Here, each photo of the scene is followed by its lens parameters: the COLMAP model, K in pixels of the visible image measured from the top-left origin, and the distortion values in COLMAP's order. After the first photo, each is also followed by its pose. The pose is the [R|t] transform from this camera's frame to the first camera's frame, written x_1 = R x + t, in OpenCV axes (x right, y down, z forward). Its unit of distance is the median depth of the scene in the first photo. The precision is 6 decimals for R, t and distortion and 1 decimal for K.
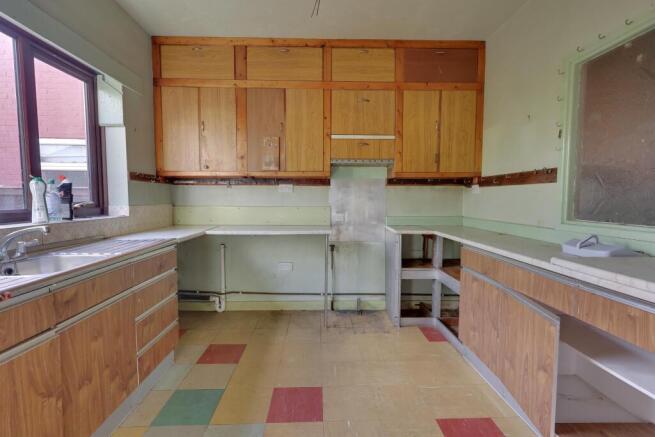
lens RADIAL K [[305.7, 0, 325.8], [0, 305.7, 218.4], [0, 0, 1]] dist [-0.006798, 0.001147]
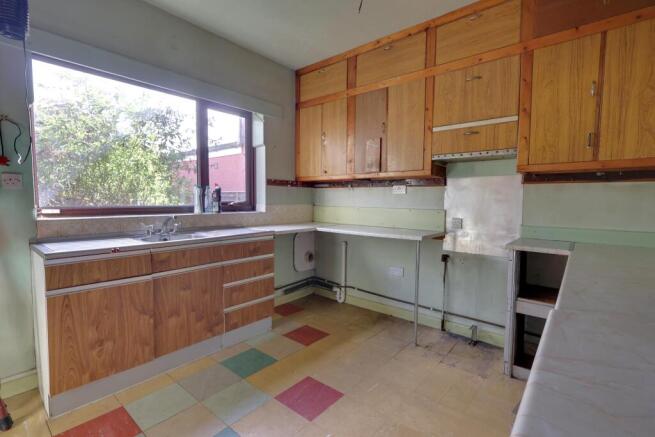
lens RADIAL K [[305.7, 0, 325.9], [0, 305.7, 217.4], [0, 0, 1]] dist [-0.006798, 0.001147]
pose [[0.744875, 0.045658, -0.665640, 0.384370], [-0.051718, 0.998605, 0.010623, -0.010595], [0.665196, 0.026513, 0.746198, 0.154050]]
